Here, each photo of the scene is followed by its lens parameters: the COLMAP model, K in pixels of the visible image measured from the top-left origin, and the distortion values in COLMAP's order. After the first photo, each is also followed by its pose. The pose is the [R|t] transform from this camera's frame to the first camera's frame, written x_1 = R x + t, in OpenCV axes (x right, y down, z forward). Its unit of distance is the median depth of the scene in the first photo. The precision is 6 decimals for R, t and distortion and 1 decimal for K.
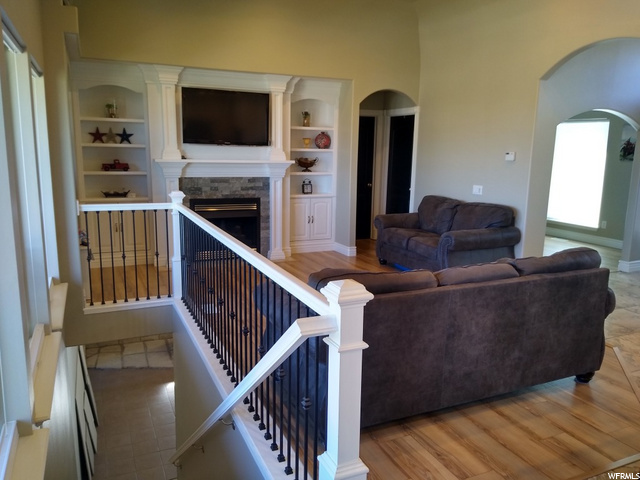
lens RADIAL K [[506.6, 0, 320.4], [0, 506.6, 239.3], [0, 0, 1]] dist [0.071445, -0.046316]
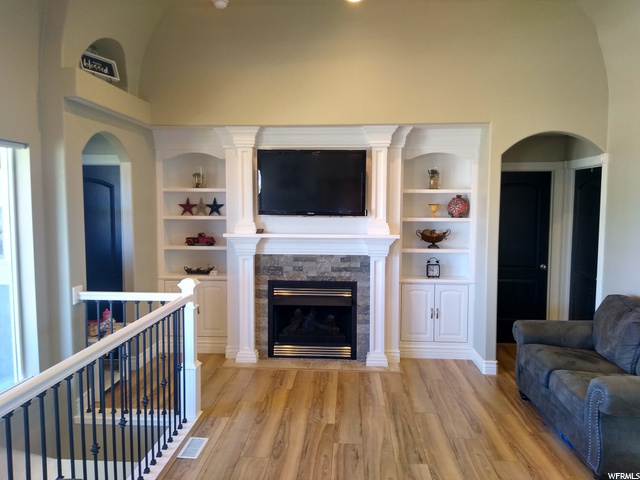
lens RADIAL K [[506.6, 0, 318.8], [0, 506.6, 241.9], [0, 0, 1]] dist [0.071445, -0.046316]
pose [[0.883709, 0.020596, -0.467584, 0.192636], [-0.071265, 0.993304, -0.090934, -0.069269], [0.462580, 0.113682, 0.879259, 0.293733]]
